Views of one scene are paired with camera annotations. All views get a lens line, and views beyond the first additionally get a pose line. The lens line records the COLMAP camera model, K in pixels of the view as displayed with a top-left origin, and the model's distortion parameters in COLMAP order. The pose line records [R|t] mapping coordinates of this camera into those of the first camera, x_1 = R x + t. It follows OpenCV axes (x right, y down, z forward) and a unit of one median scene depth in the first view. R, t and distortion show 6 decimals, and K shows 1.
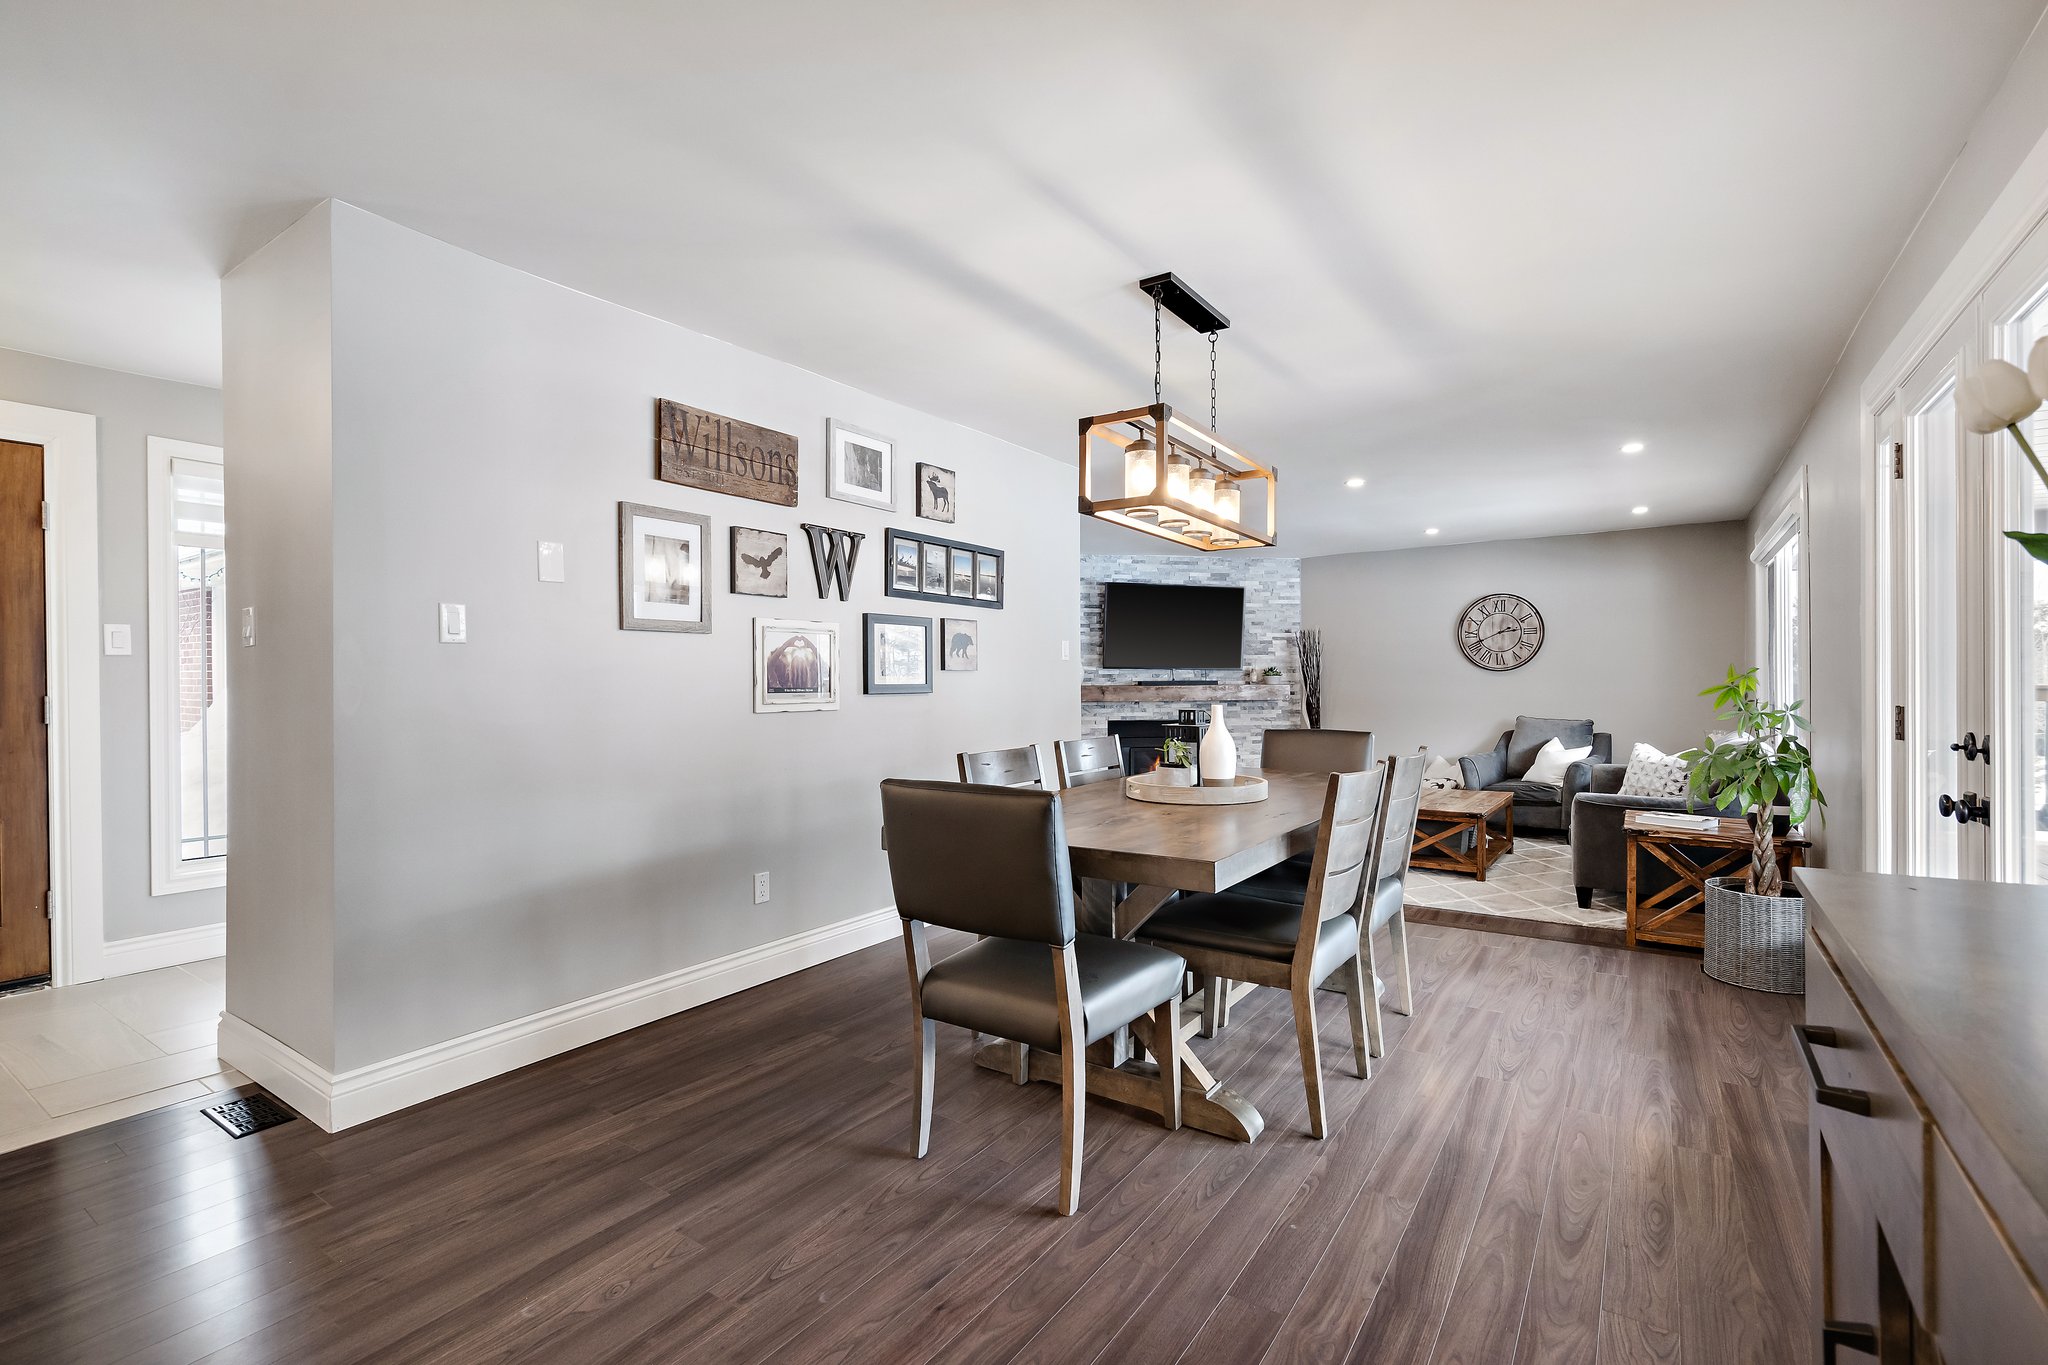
lens RADIAL K [[922.7, 0, 1030.2], [0, 922.7, 684.5], [0, 0, 1]] dist [0.002059, 0.000314]
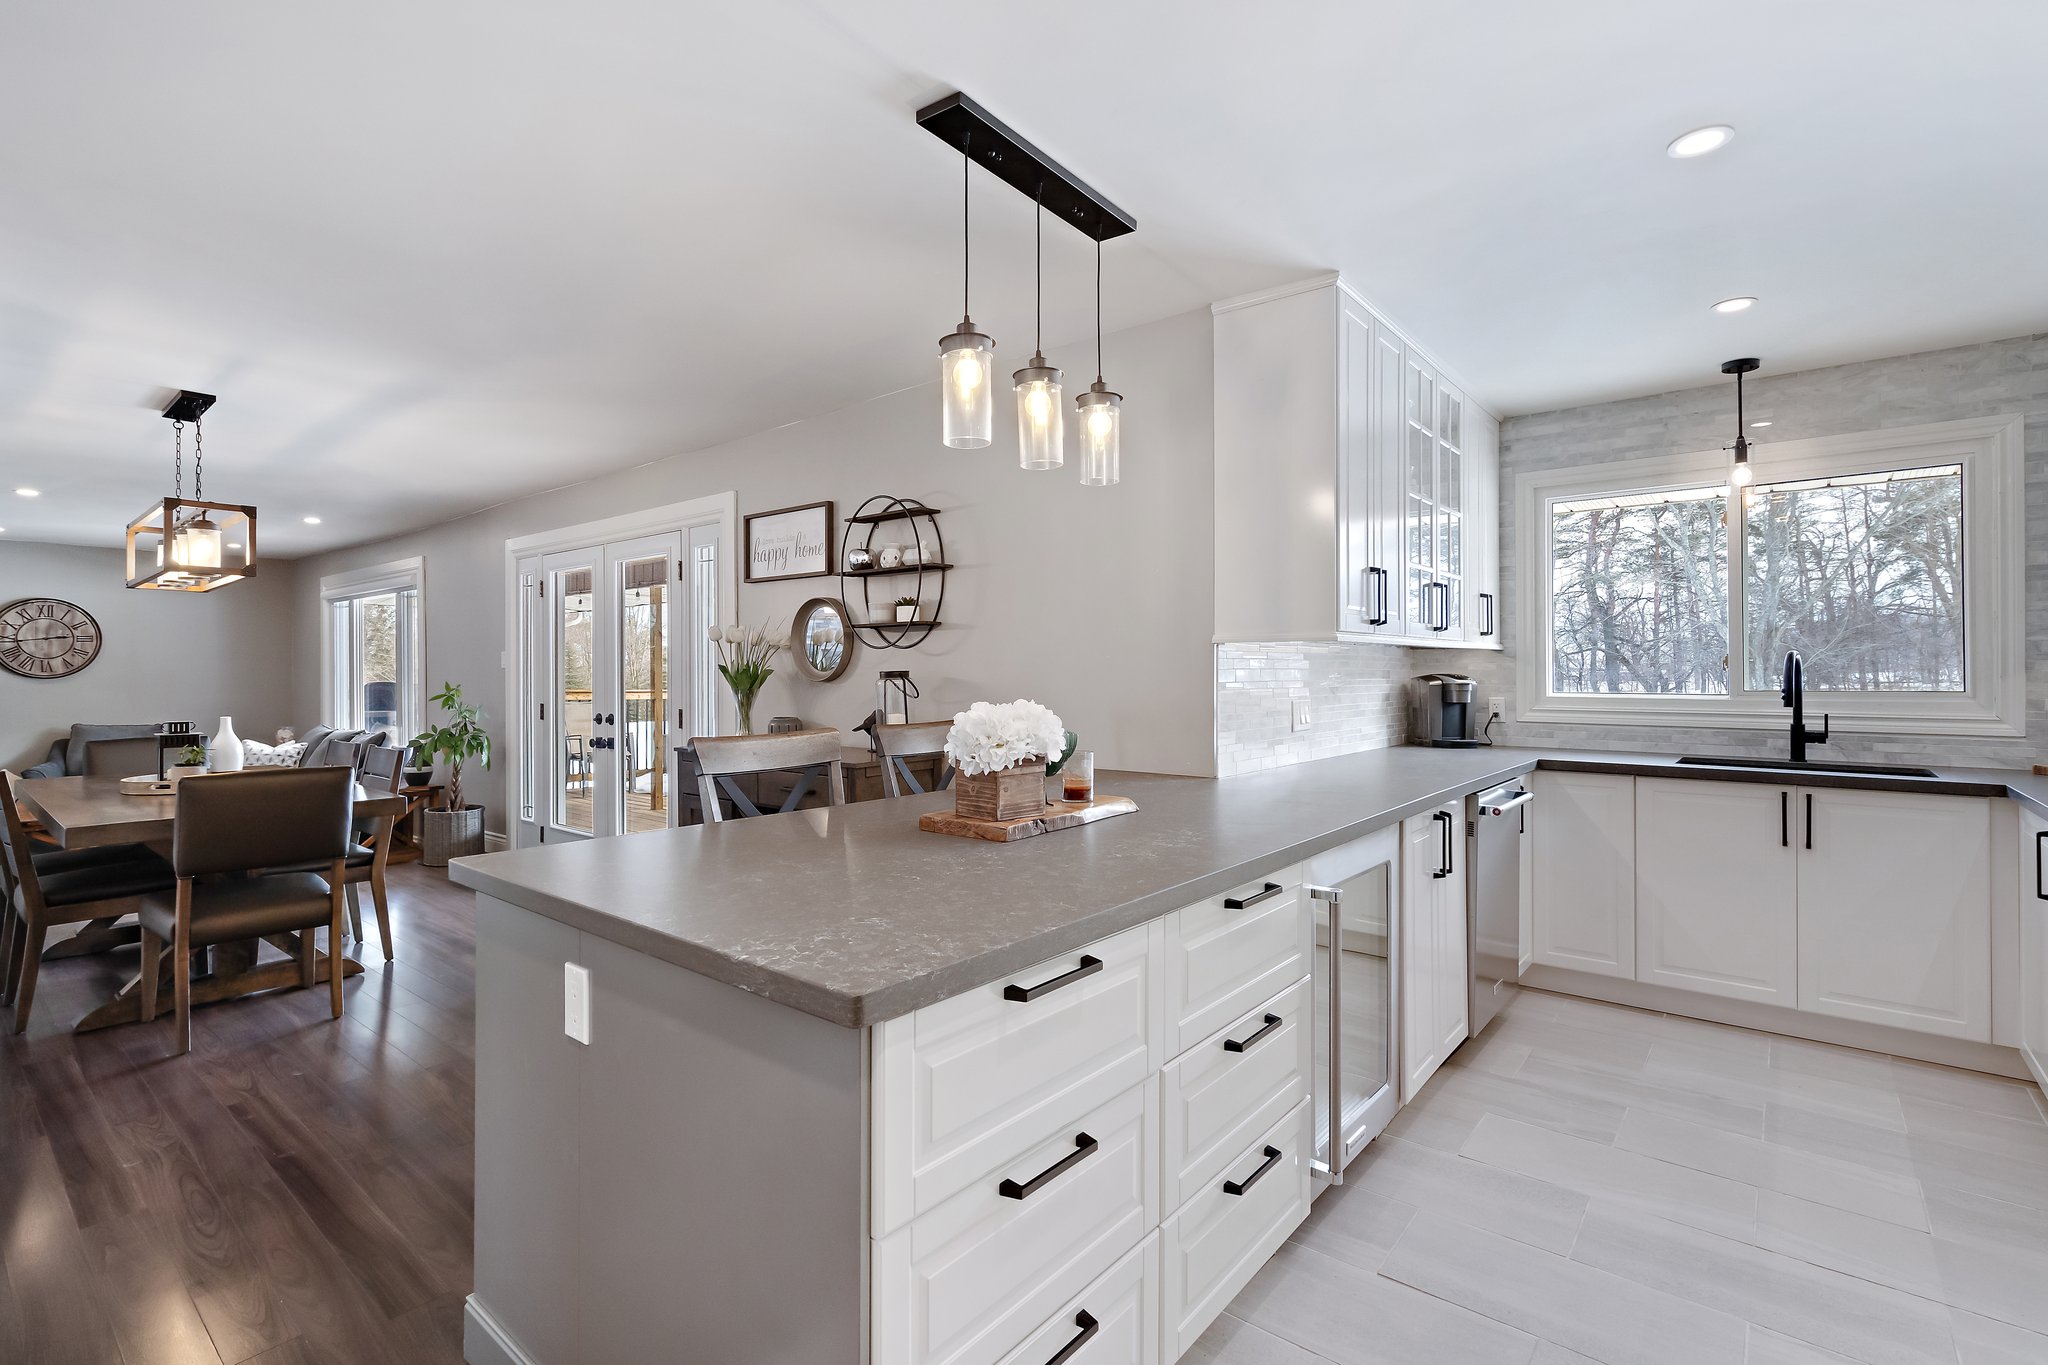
lens RADIAL K [[945.2, 0, 1014.9], [0, 945.2, 667.1], [0, 0, 1]] dist [0.001821, 0.000598]
pose [[0.089142, 0.011772, 0.995949, -0.387948], [0.005179, 0.999911, -0.012282, -0.009266], [-0.996006, 0.006253, 0.089073, -0.095645]]
